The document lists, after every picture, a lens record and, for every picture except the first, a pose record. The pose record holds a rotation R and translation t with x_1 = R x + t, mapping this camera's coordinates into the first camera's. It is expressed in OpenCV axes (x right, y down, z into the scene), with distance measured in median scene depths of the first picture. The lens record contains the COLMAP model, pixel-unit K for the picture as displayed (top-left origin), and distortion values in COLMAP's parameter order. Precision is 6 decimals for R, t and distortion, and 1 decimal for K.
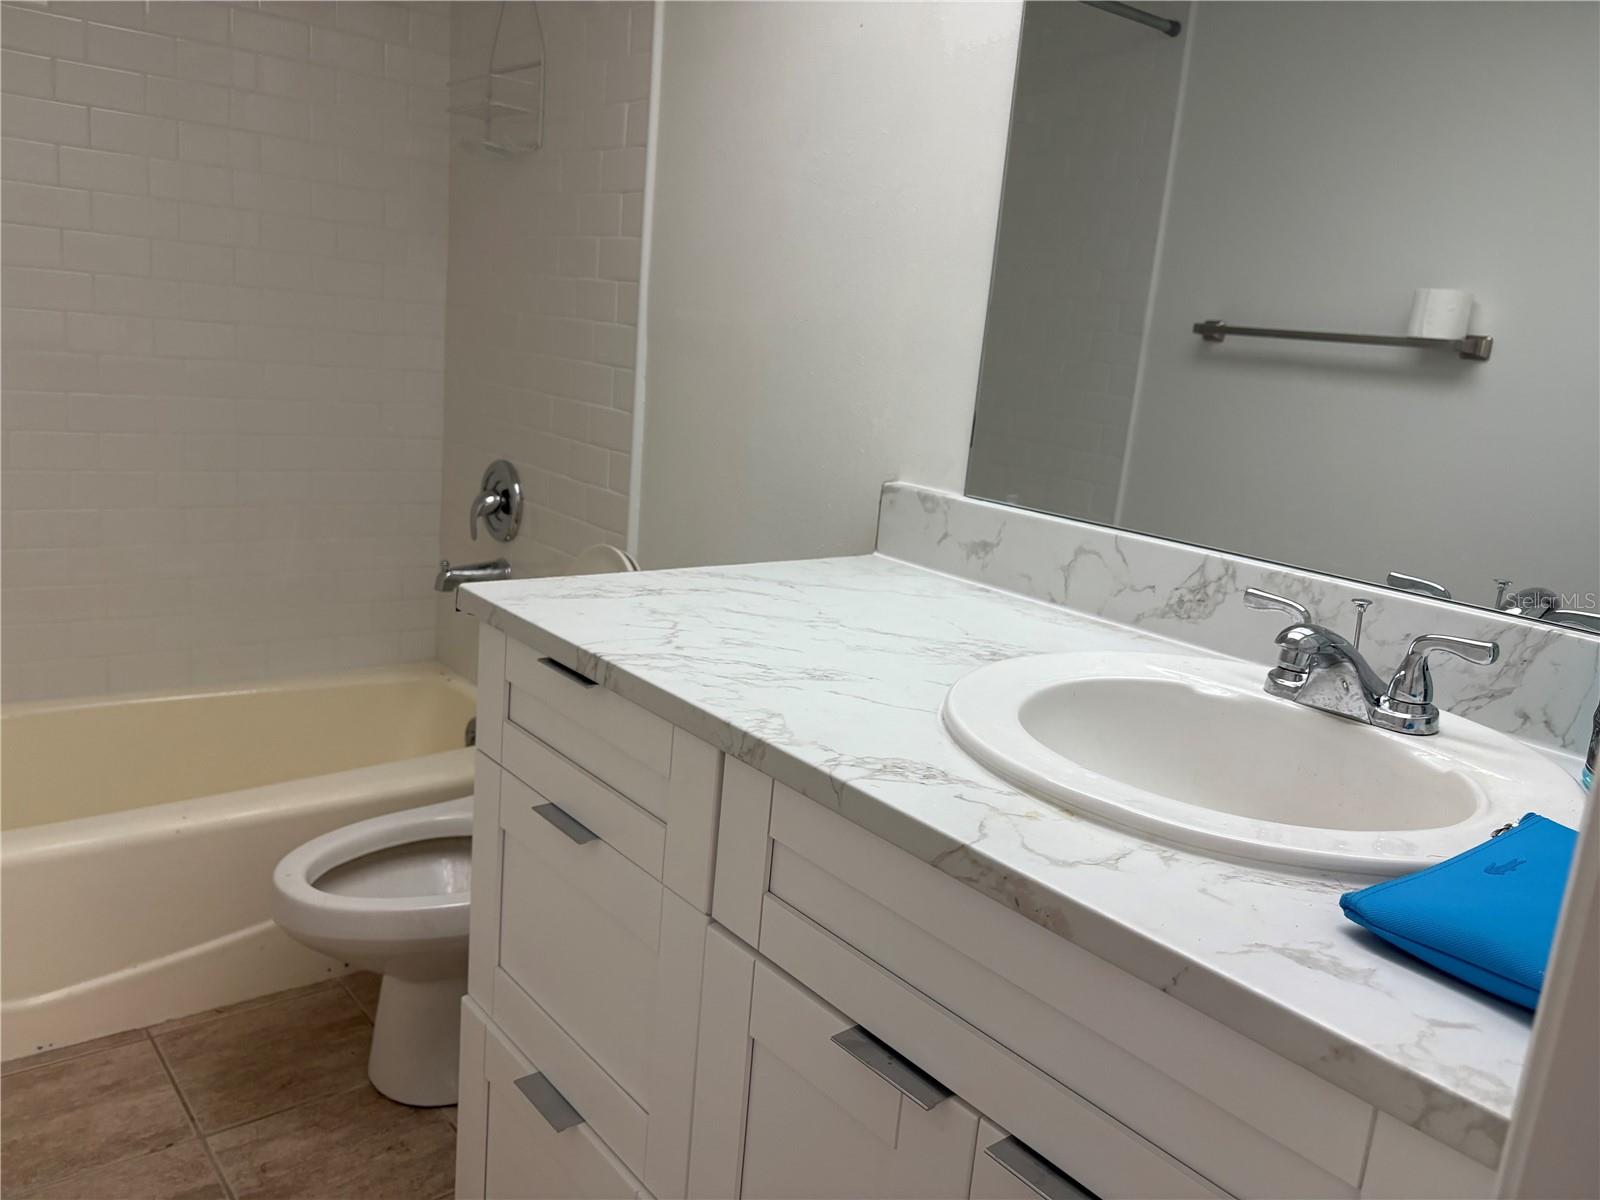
lens RADIAL K [[1225.7, 0, 800.0], [0, 1225.7, 600.0], [0, 0, 1]] dist [0.114026, -0.258972]
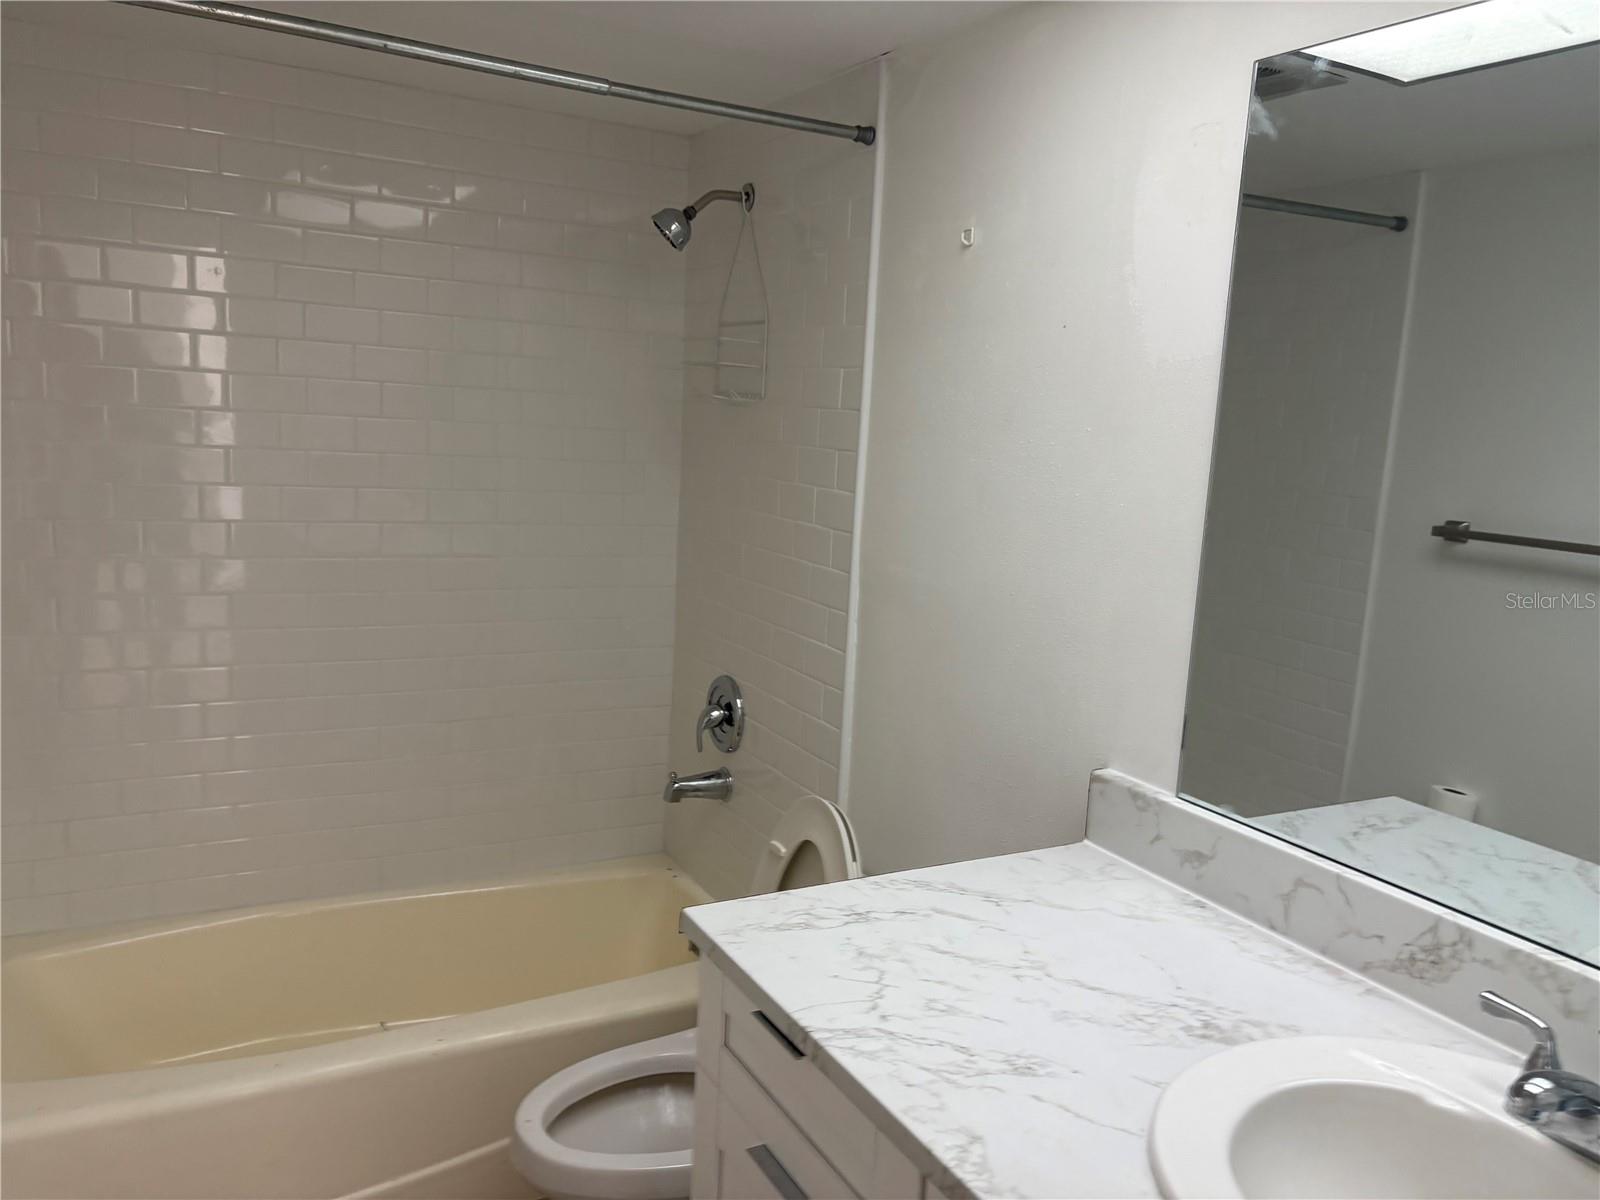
lens RADIAL K [[1221.6, 0, 780.3], [0, 1221.6, 594.2], [0, 0, 1]] dist [0.041479, -0.035870]
pose [[0.981094, -0.010739, -0.193232, 0.014202], [-0.004920, 0.996752, -0.080377, -0.172106], [0.193467, 0.079808, 0.977855, -0.041292]]
